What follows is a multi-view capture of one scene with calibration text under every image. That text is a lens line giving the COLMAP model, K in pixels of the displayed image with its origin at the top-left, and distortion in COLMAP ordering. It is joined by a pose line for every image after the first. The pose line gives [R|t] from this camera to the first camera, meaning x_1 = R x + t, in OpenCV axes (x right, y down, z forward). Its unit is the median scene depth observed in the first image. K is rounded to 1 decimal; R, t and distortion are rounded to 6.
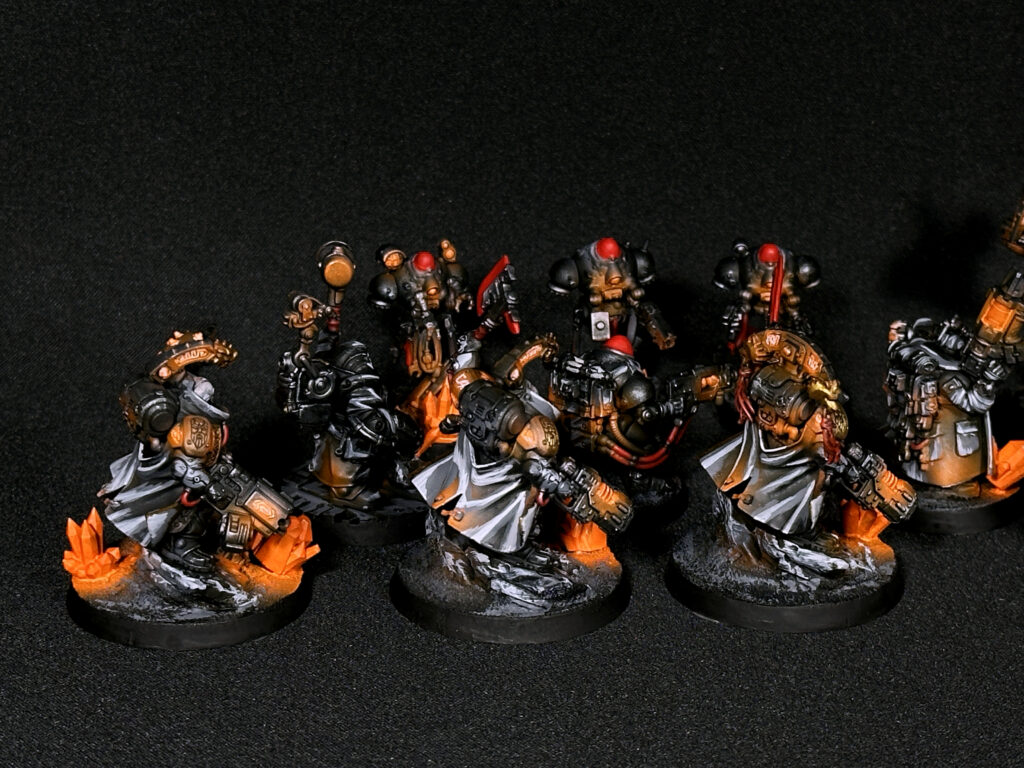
lens RADIAL K [[2773.7, 0, 509.2], [0, 2773.7, 385.0], [0, 0, 1]] dist [0.135772, 0.000000]
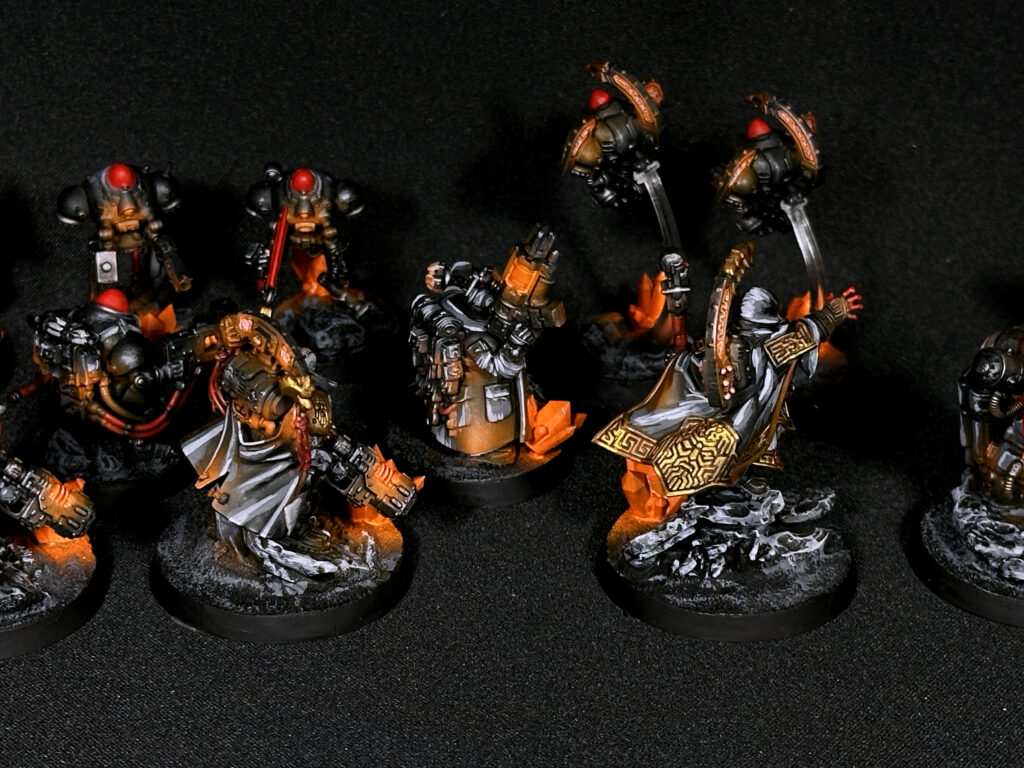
lens RADIAL K [[2773.7, 0, 514.5], [0, 2773.7, 382.2], [0, 0, 1]] dist [0.135772, 0.000000]
pose [[0.999512, -0.003354, 0.031049, 0.142642], [-0.000705, 0.991542, 0.129783, -0.105745], [-0.031221, -0.129742, 0.991056, 0.103341]]
